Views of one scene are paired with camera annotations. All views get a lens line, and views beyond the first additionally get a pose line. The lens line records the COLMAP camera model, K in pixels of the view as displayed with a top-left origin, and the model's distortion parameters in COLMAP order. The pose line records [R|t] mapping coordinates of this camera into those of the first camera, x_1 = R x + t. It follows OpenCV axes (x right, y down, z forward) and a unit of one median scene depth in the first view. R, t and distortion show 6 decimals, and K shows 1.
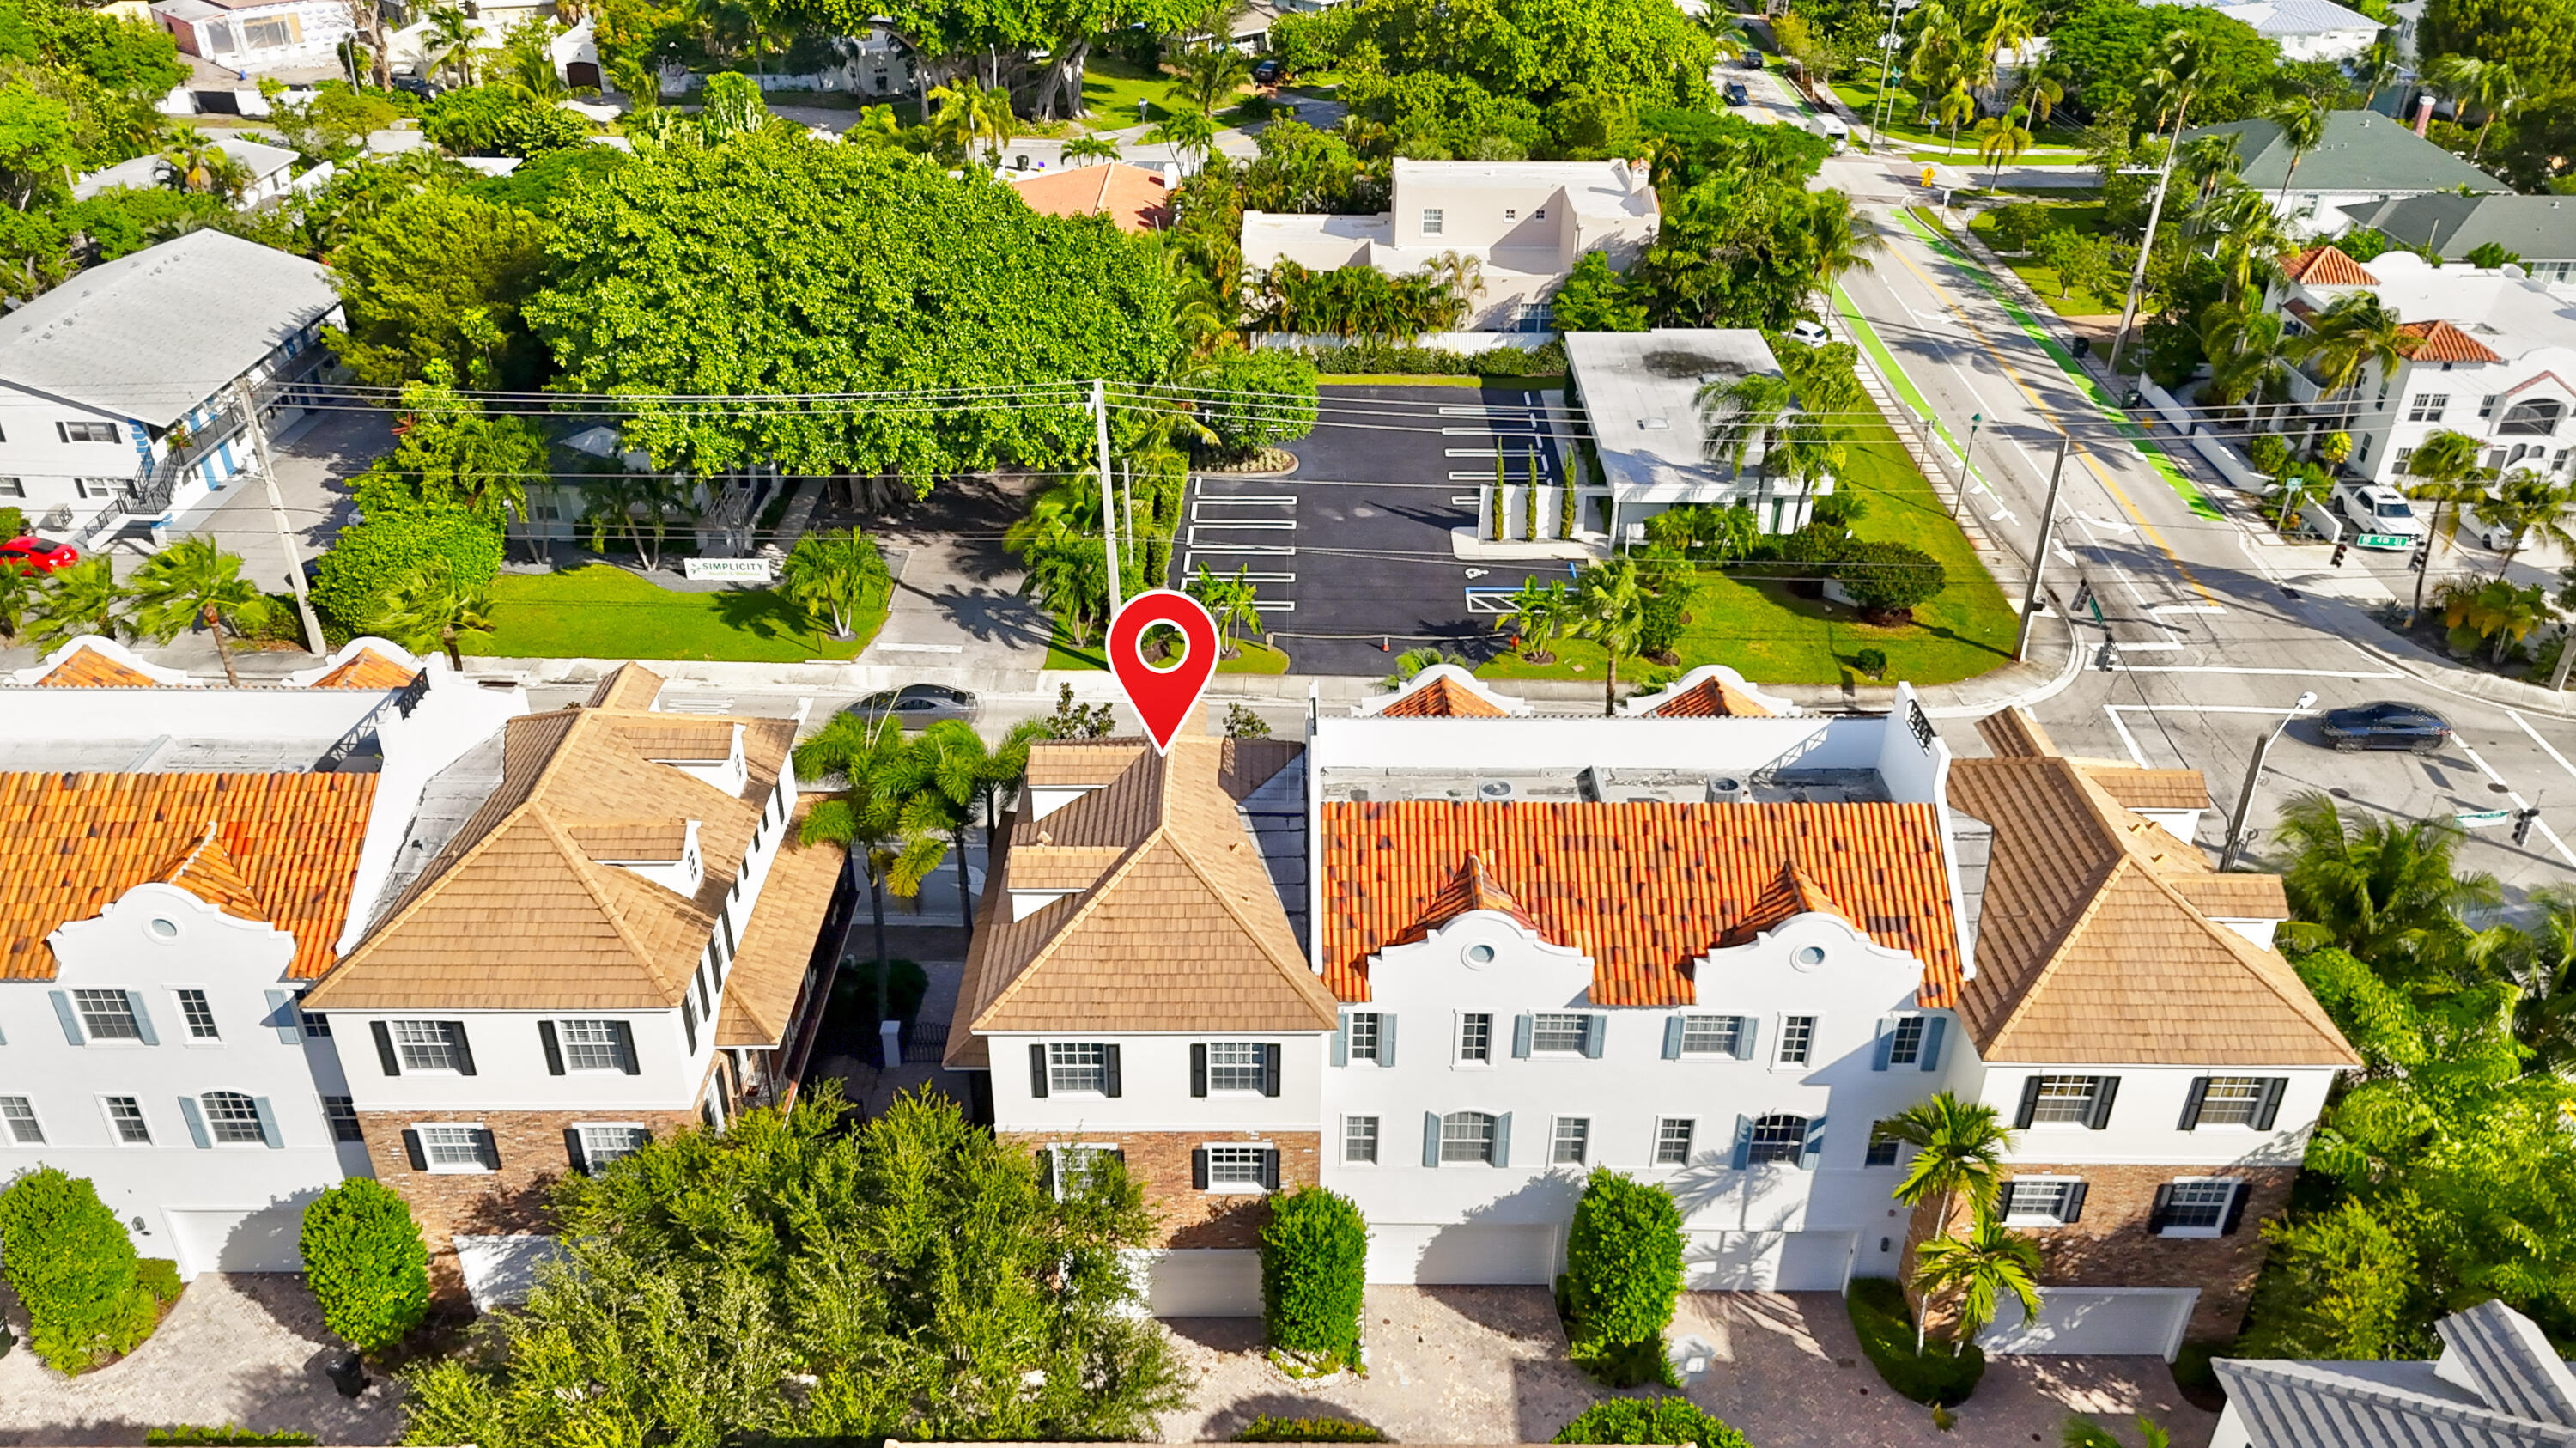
lens RADIAL K [[1908.8, 0, 1288.8], [0, 1908.8, 740.0], [0, 0, 1]] dist [0.071313, -0.082246]
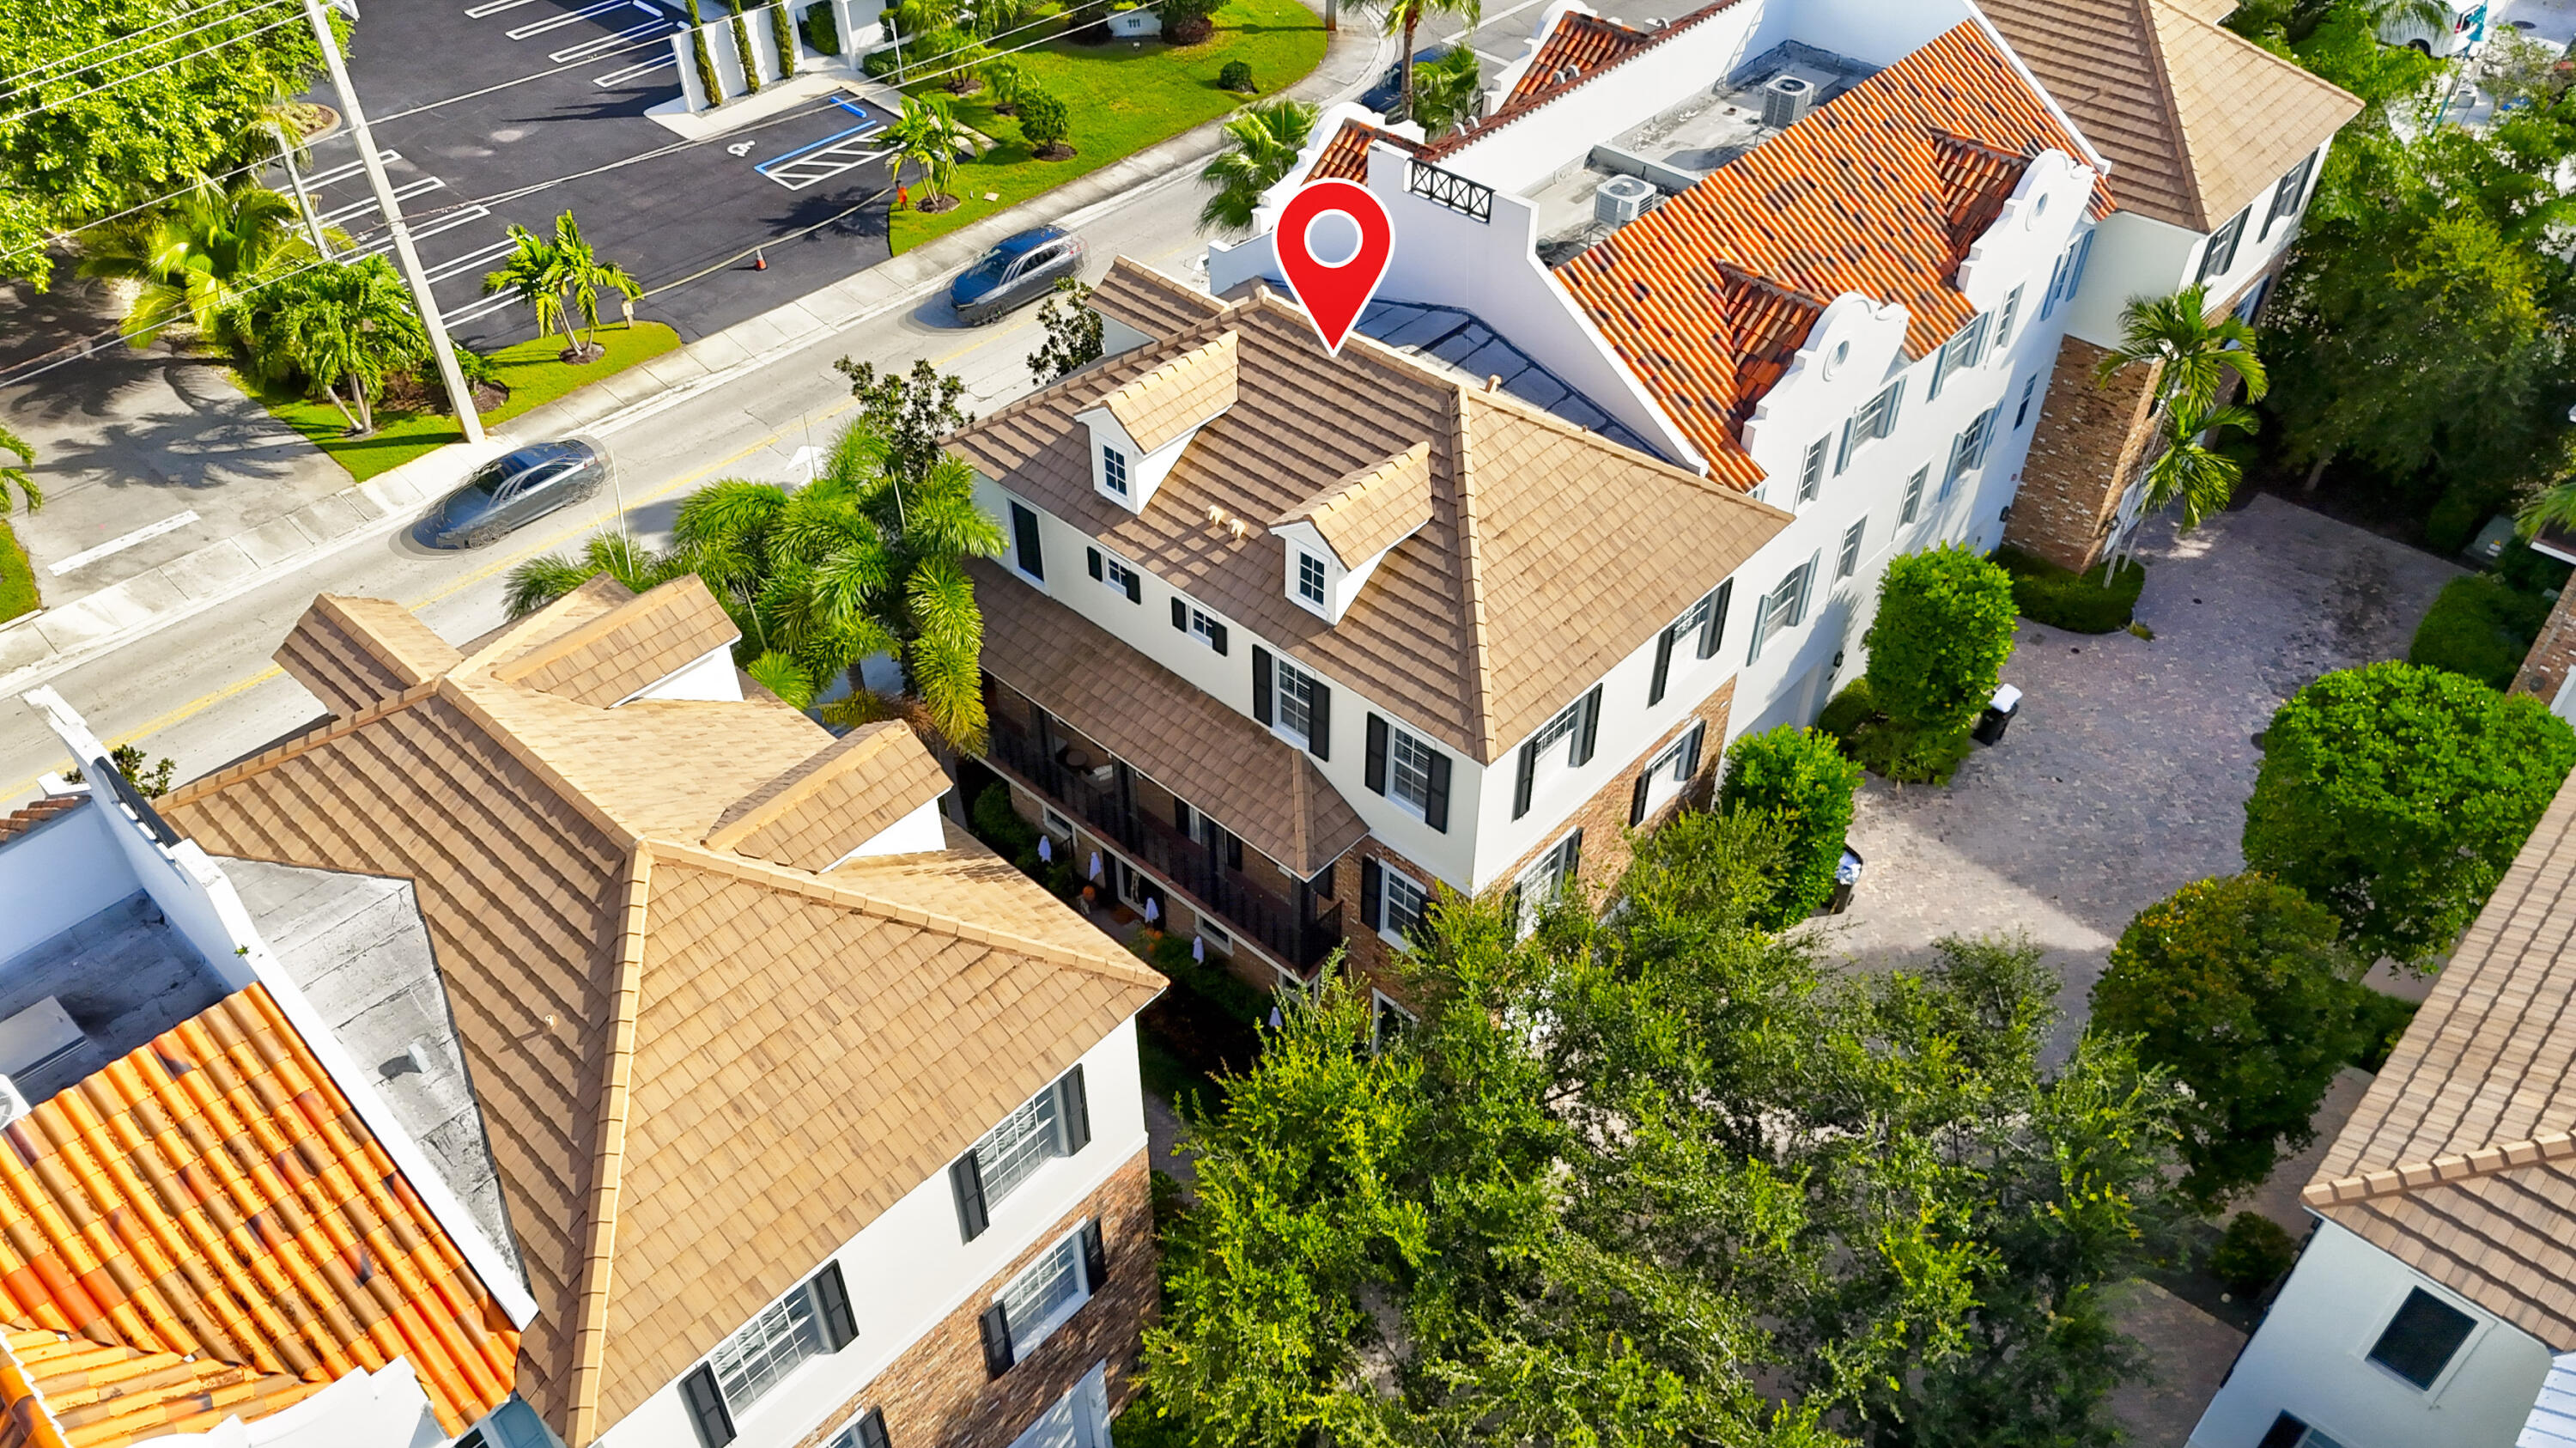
lens RADIAL K [[1898.3, 0, 1292.3], [0, 1898.3, 735.7], [0, 0, 1]] dist [0.083837, -0.098424]
pose [[0.681518, -0.496467, 0.537638, -0.250410], [0.382496, 0.867996, 0.316670, -0.038940], [-0.623884, -0.010172, 0.781451, 0.244000]]
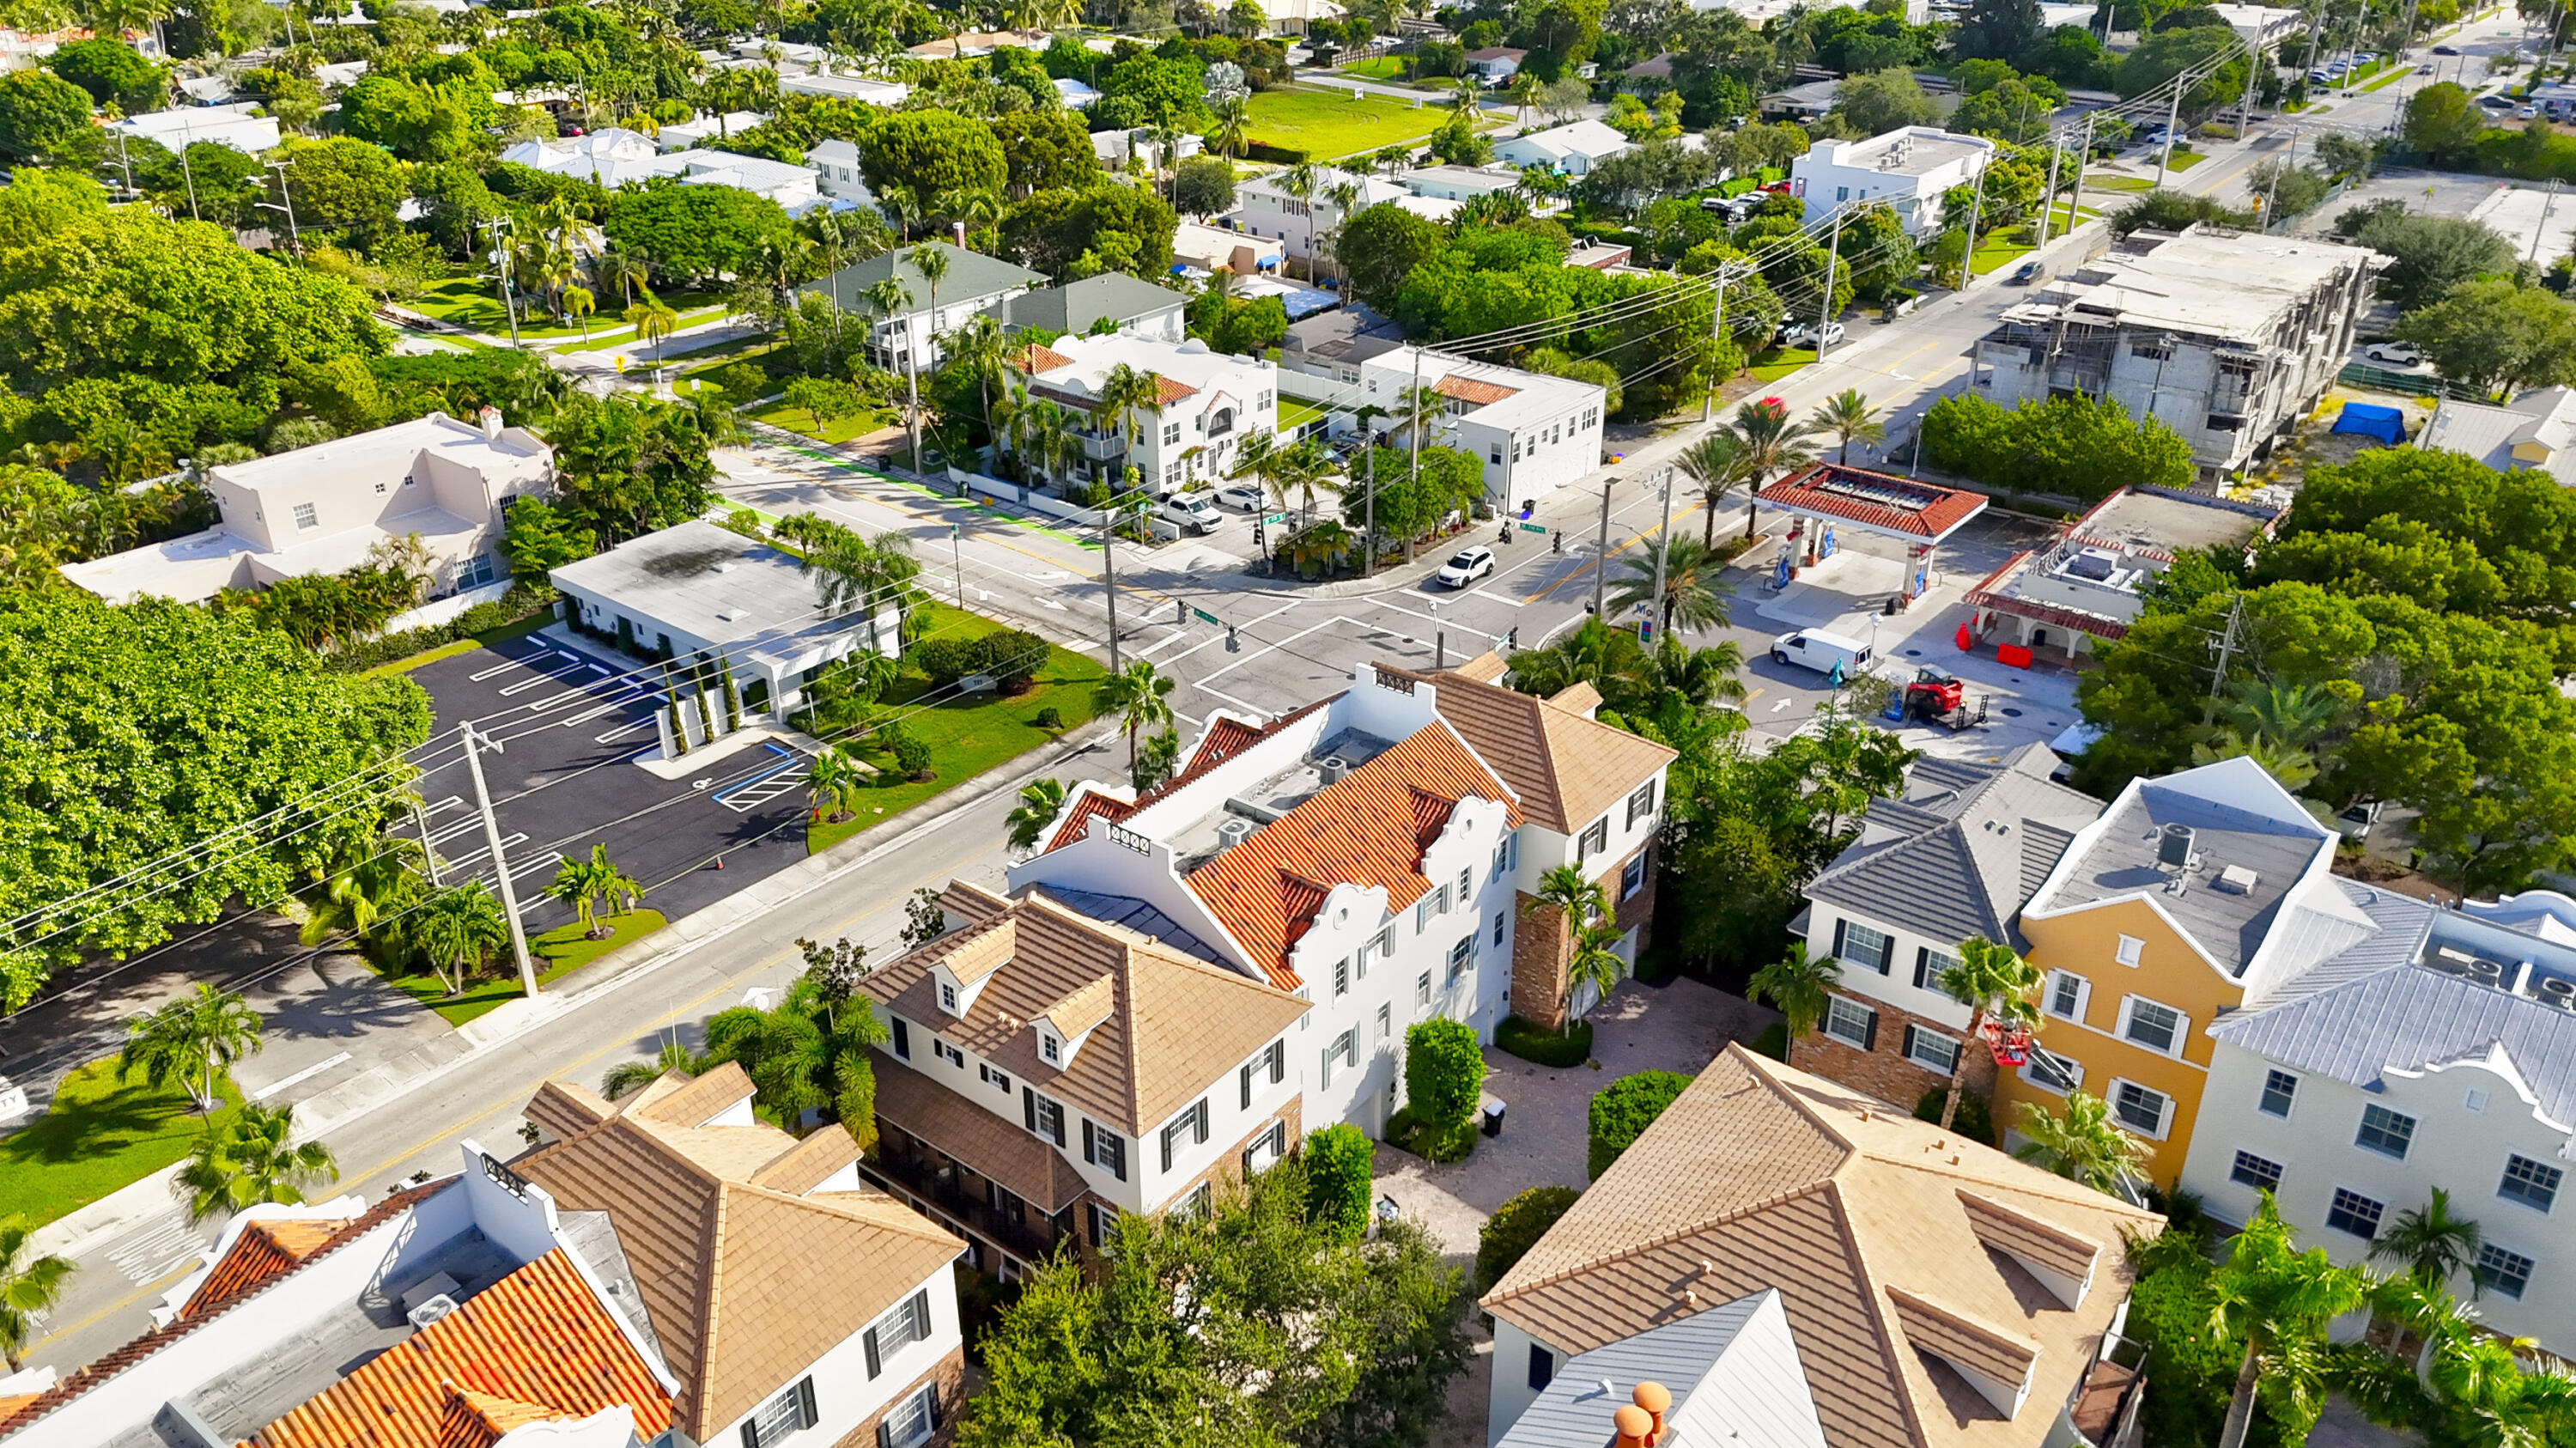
lens RADIAL K [[1905.5, 0, 1293.5], [0, 1905.5, 718.0], [0, 0, 1]] dist [0.077010, -0.086744]
pose [[0.621641, -0.359197, 0.696089, -0.402548], [0.409473, 0.906587, 0.102139, -0.085973], [-0.667753, 0.221536, 0.710653, -0.016613]]
